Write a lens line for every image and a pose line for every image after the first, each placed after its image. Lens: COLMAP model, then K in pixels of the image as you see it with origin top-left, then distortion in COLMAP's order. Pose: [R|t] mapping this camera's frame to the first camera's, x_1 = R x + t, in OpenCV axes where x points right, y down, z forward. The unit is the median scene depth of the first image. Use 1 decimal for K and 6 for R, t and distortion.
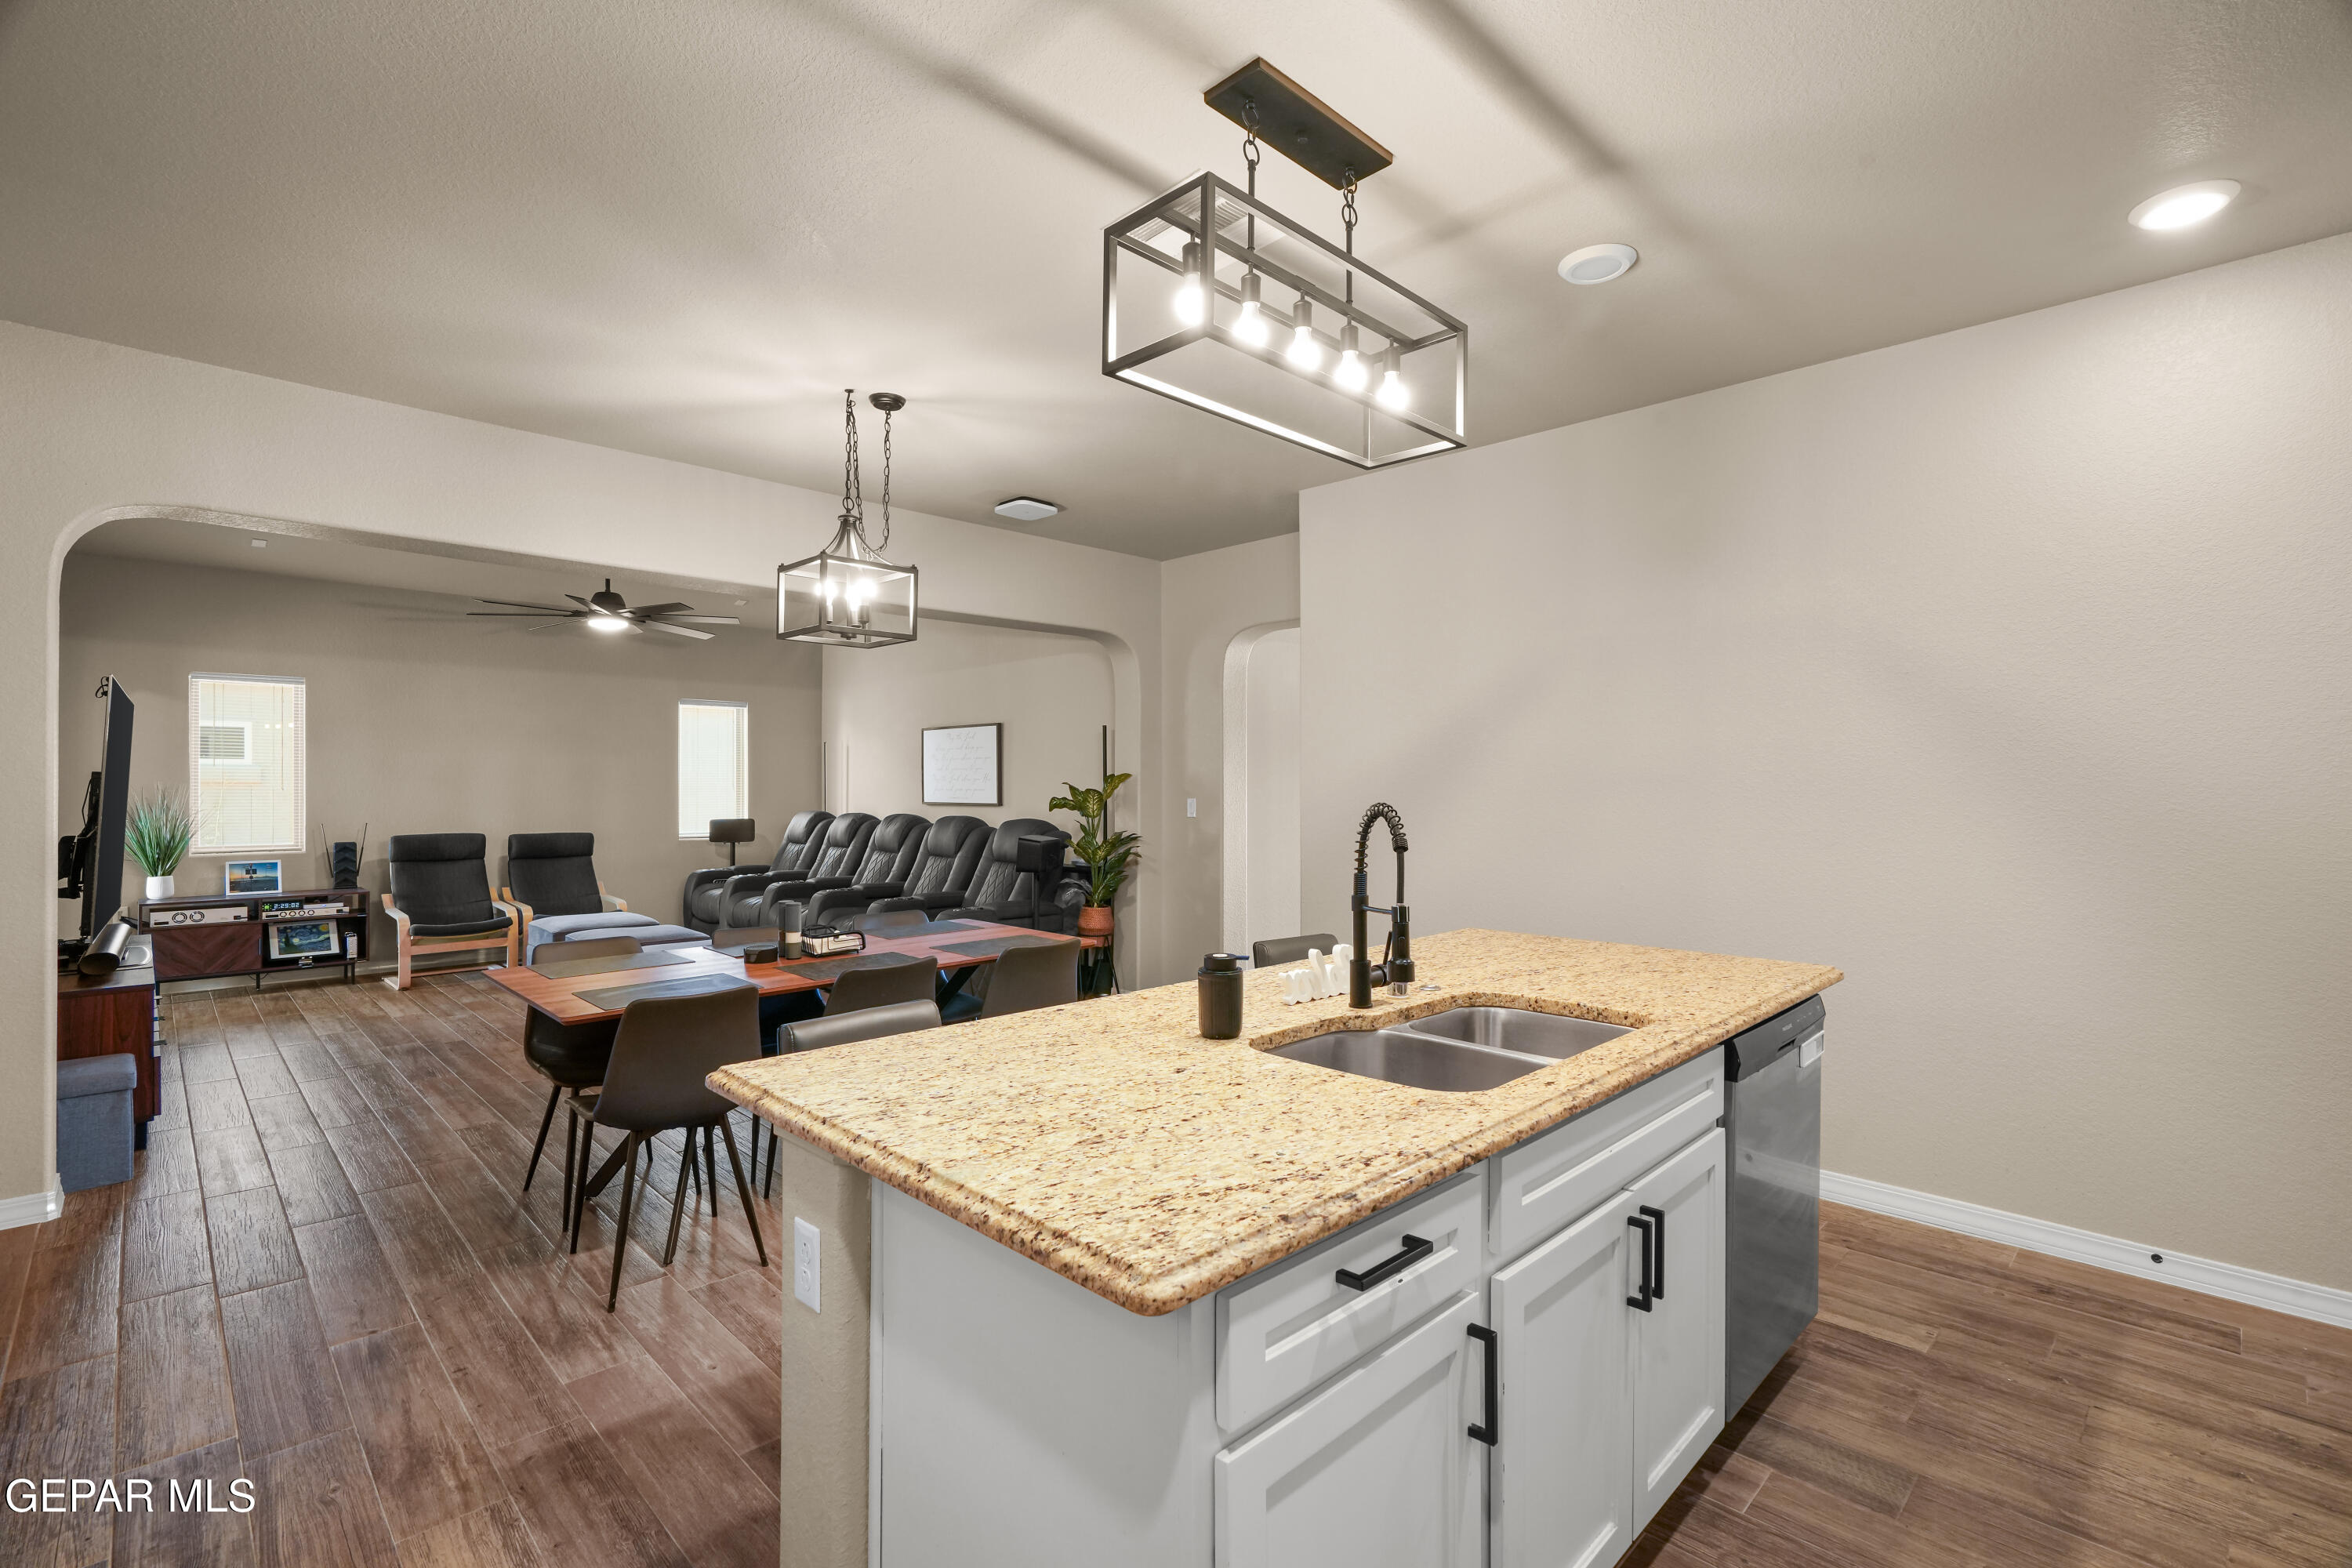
lens RADIAL K [[1062.0, 0, 1171.4], [0, 1062.0, 784.1], [0, 0, 1]] dist [-0.007727, 0.003854]
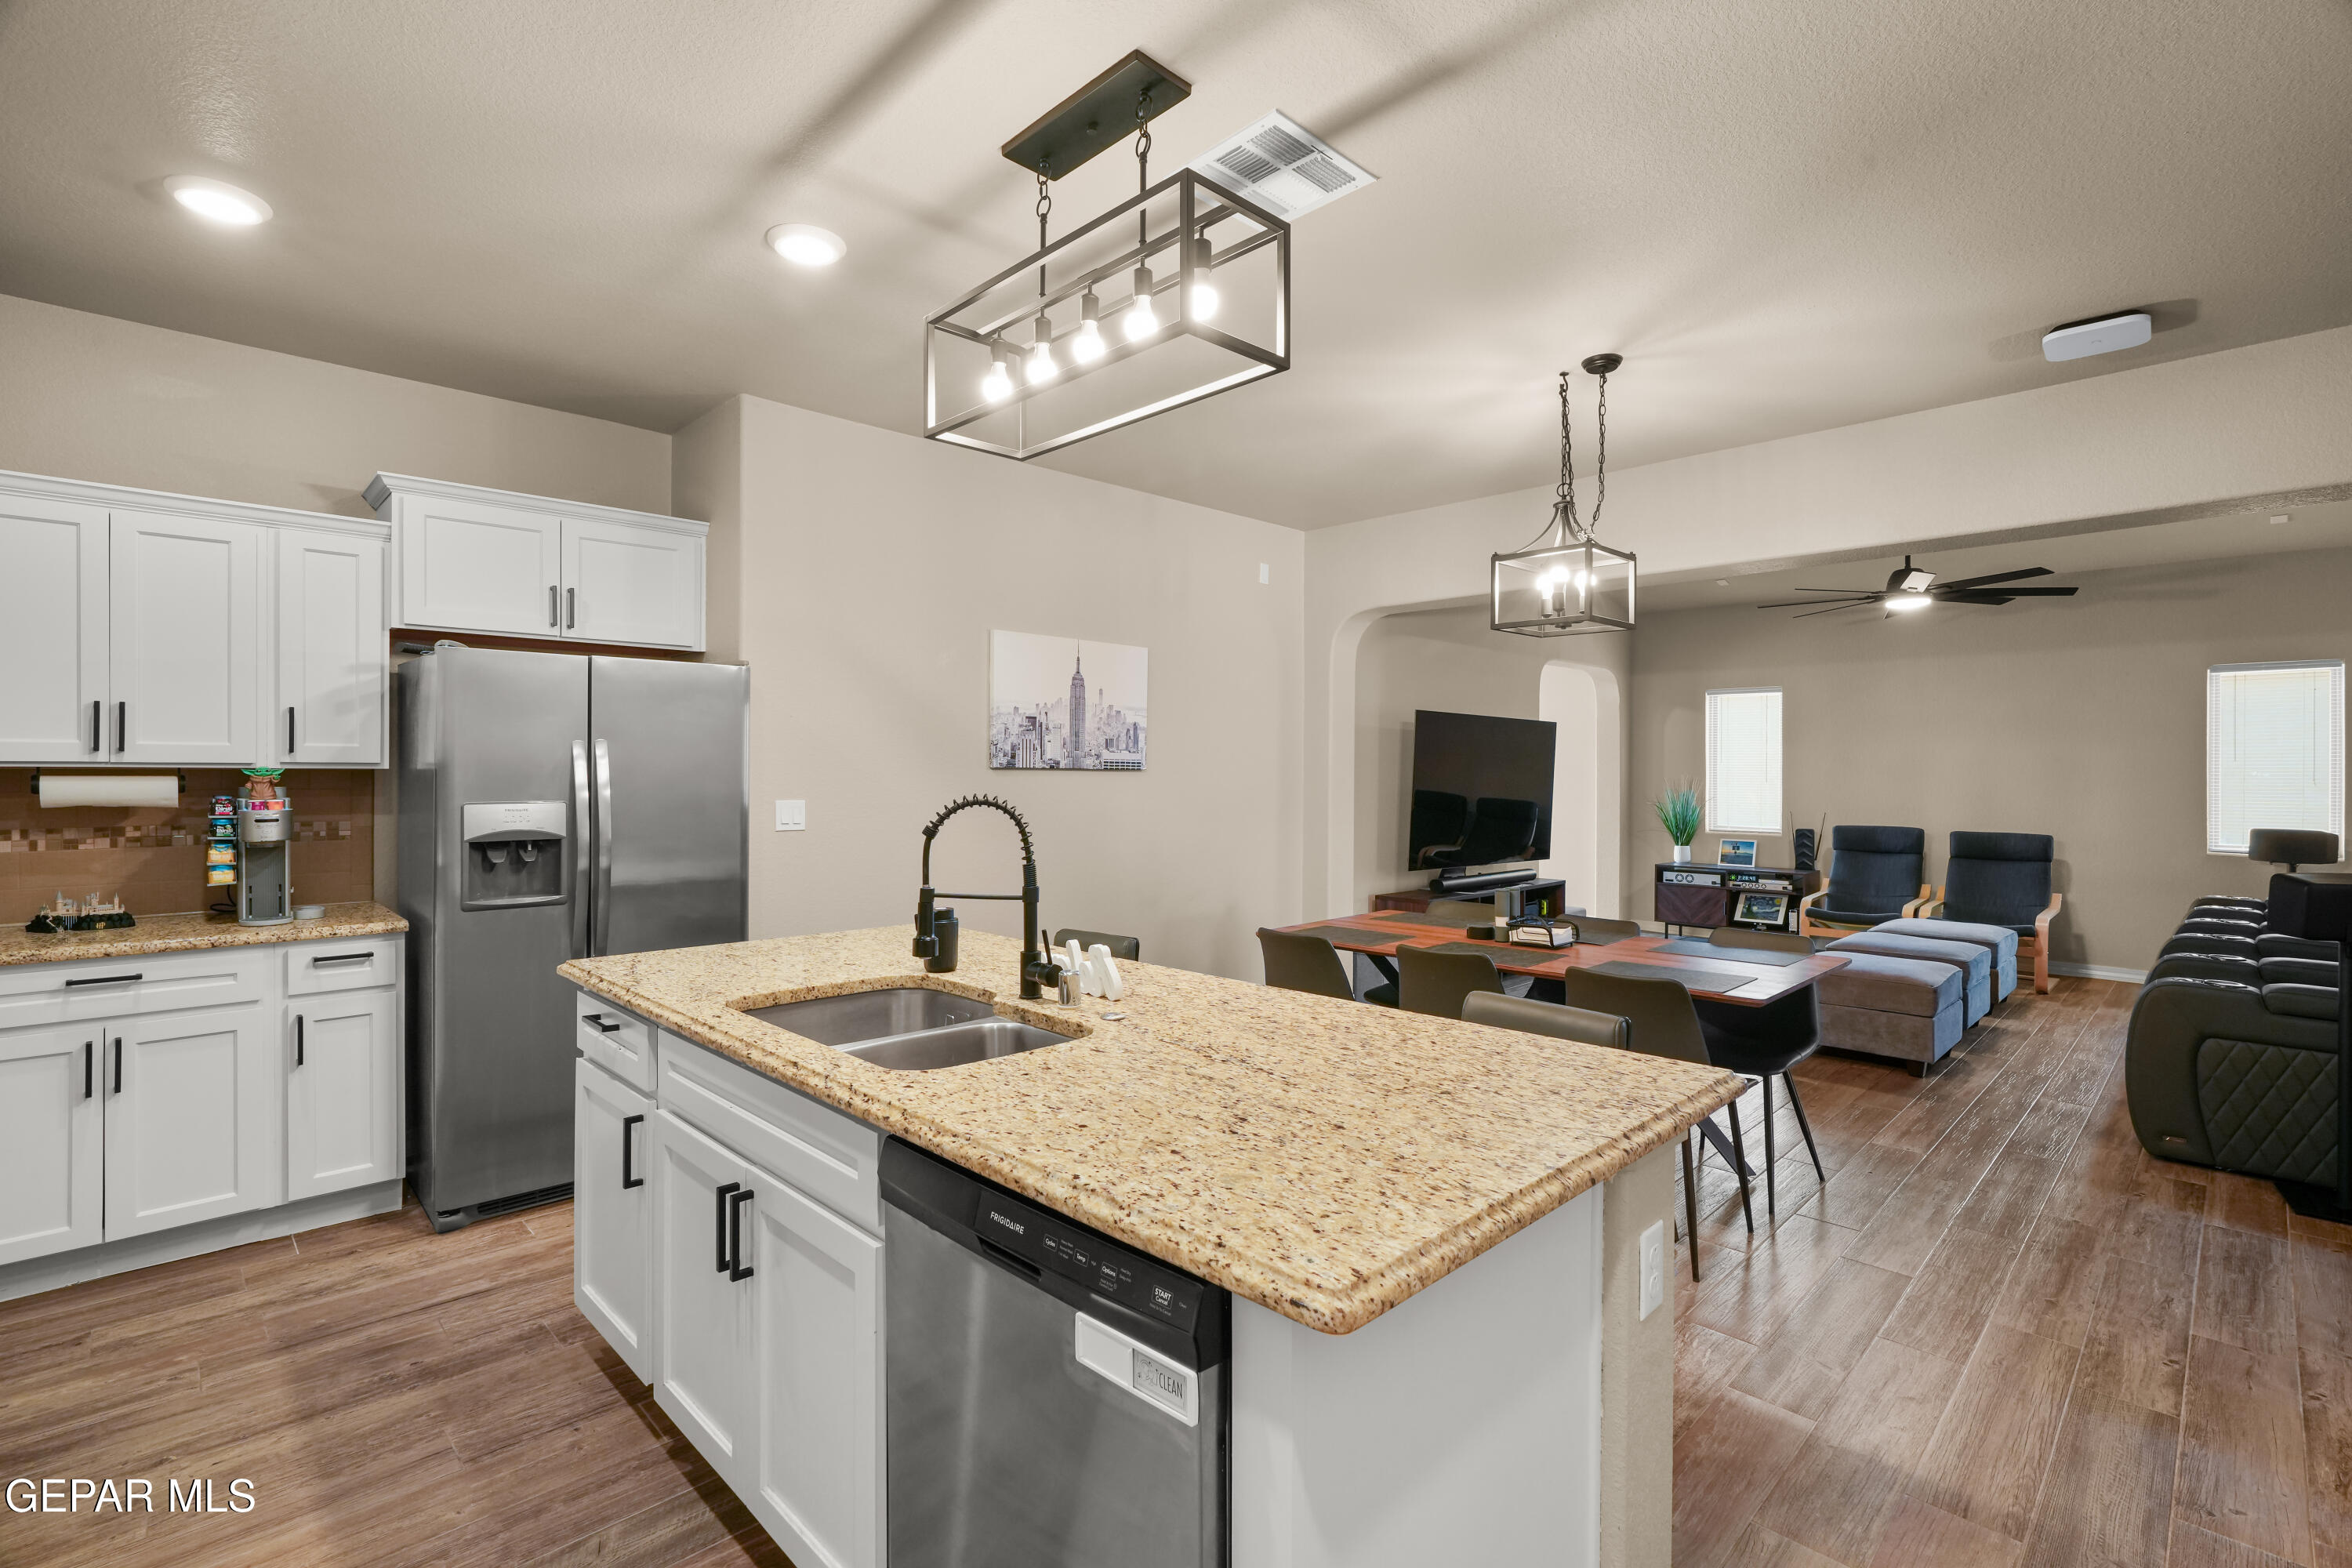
lens RADIAL K [[1062.0, 0, 1179.2], [0, 1062.0, 768.6], [0, 0, 1]] dist [-0.007727, 0.003854]
pose [[-0.003368, -0.005549, -0.999979, 0.369431], [-0.003602, 0.999978, -0.005537, -0.000356], [0.999988, 0.003583, -0.003388, 0.357502]]
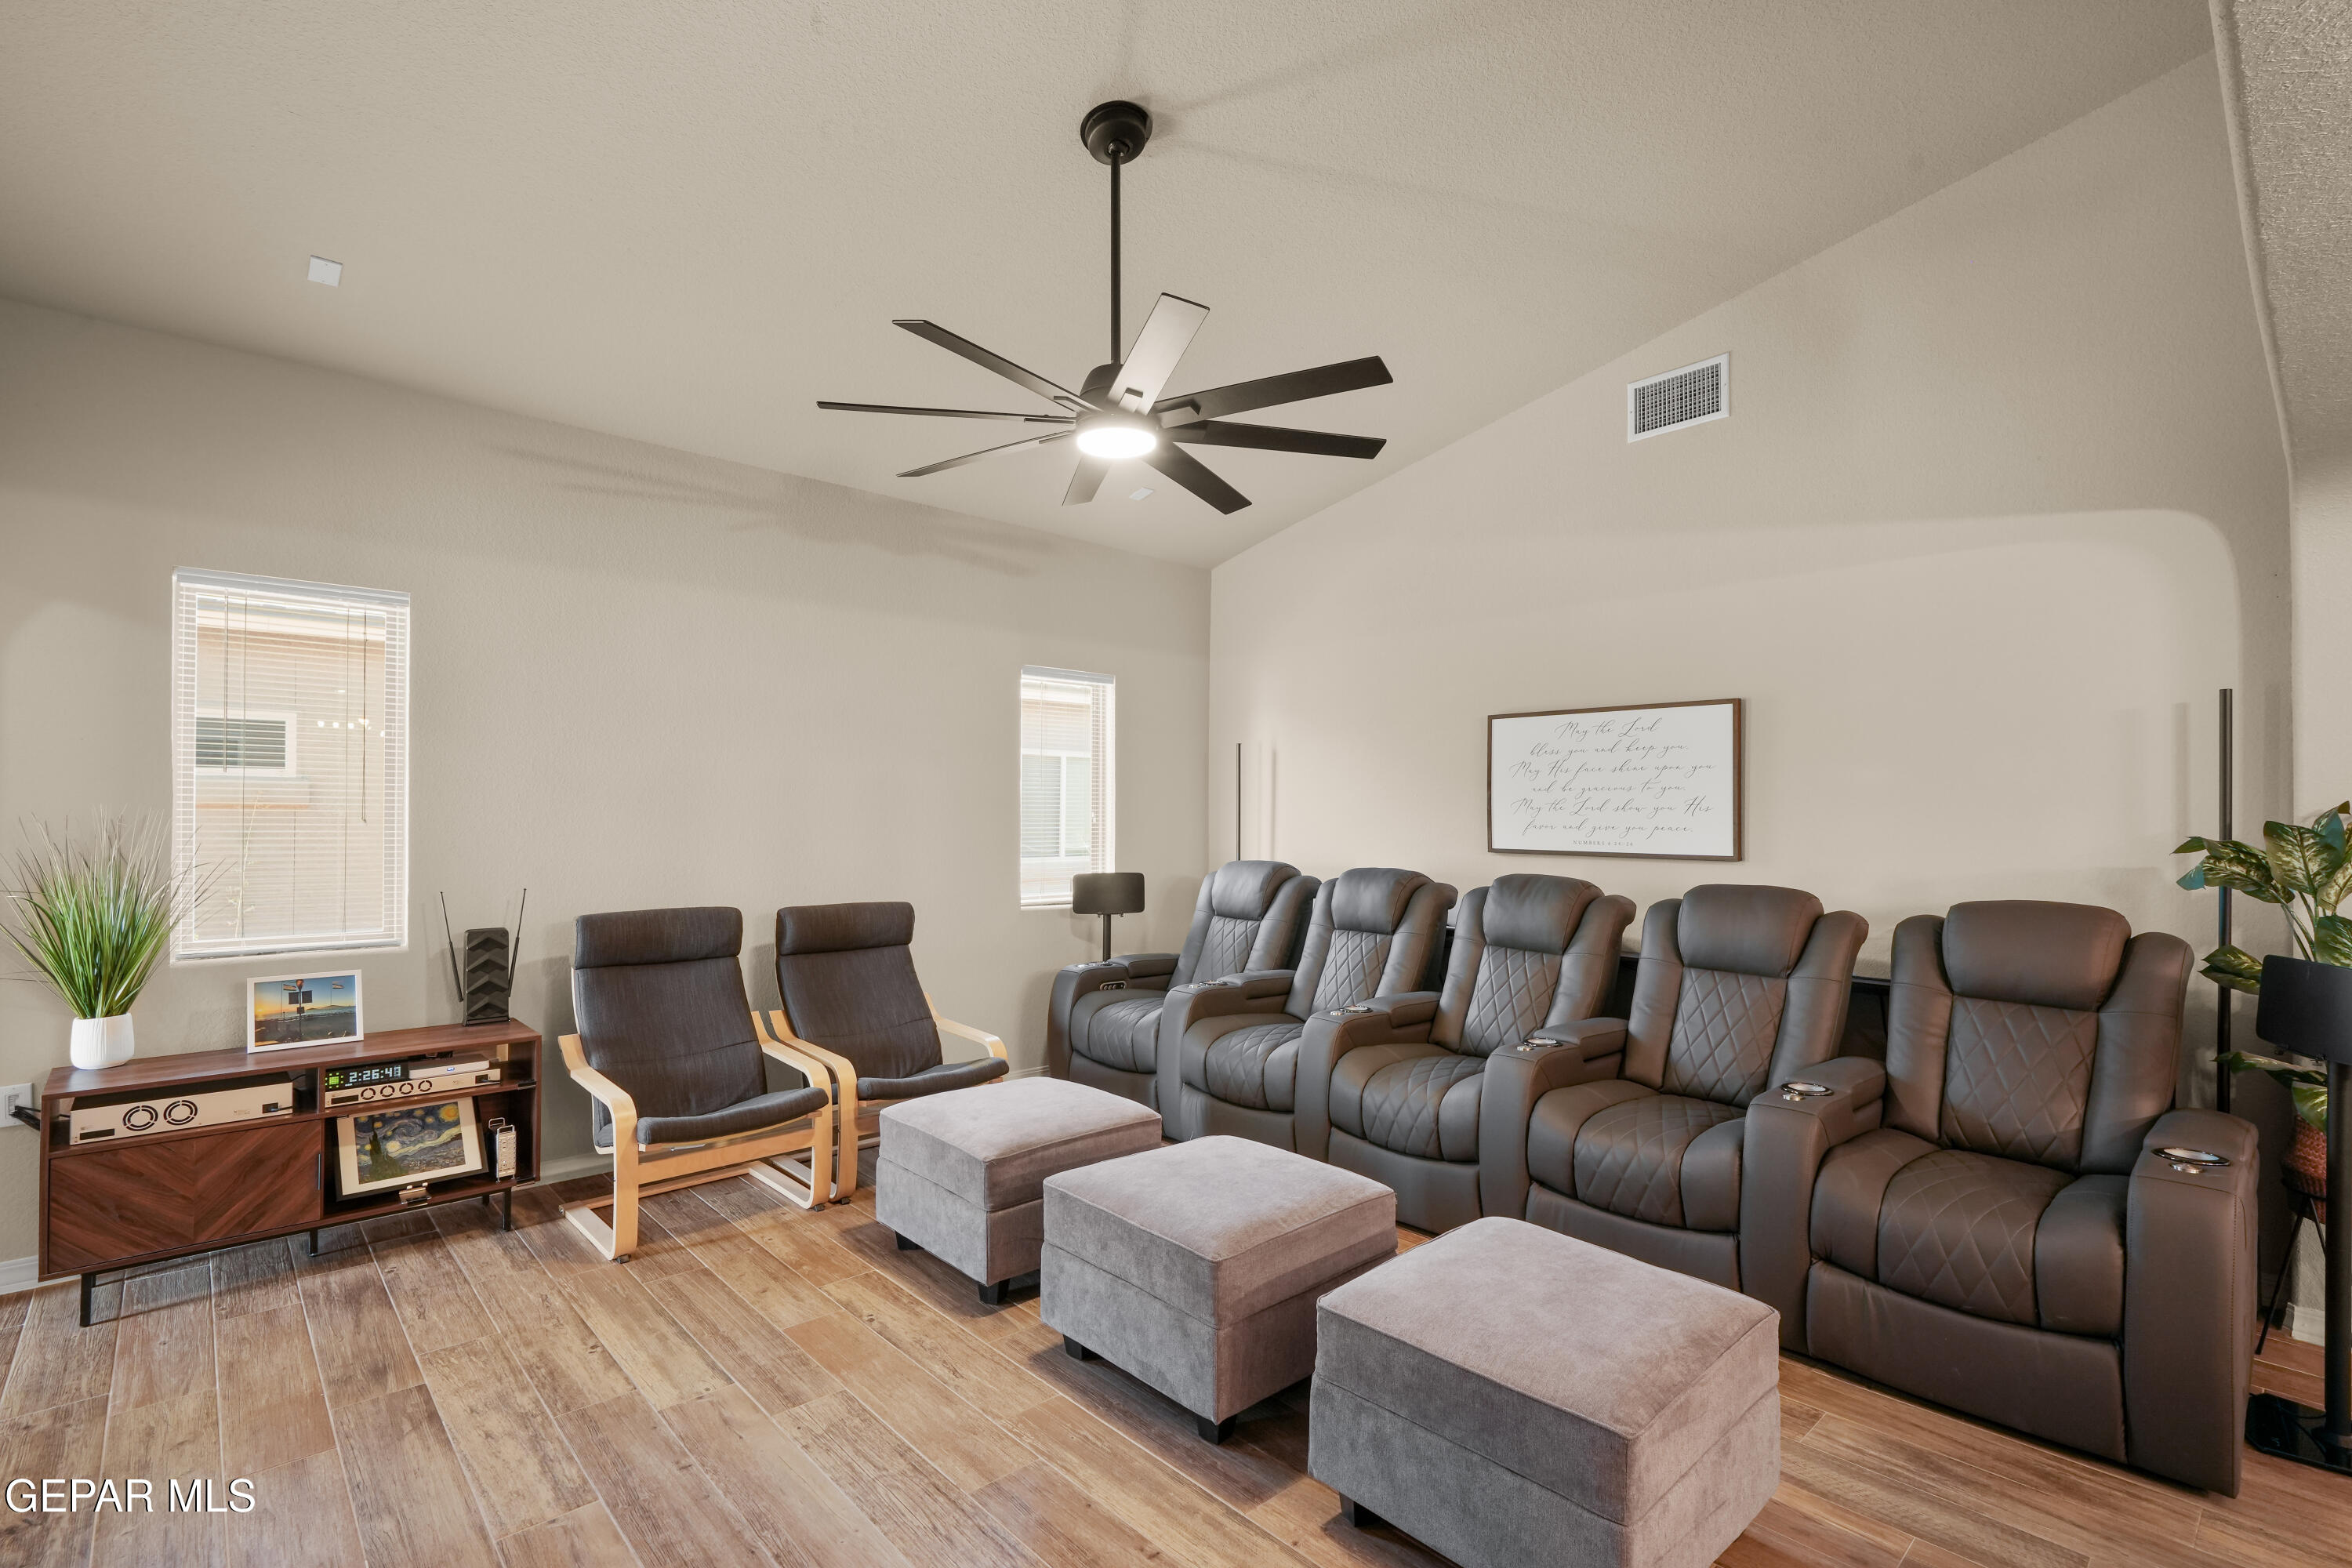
lens RADIAL K [[1062.0, 0, 1158.7], [0, 1062.0, 810.1], [0, 0, 1]] dist [-0.007727, 0.003854]
pose [[0.999599, 0.006846, -0.027468, -0.481933], [-0.006882, 0.999976, -0.001219, -0.001915], [0.027459, 0.001408, 0.999622, 0.547026]]
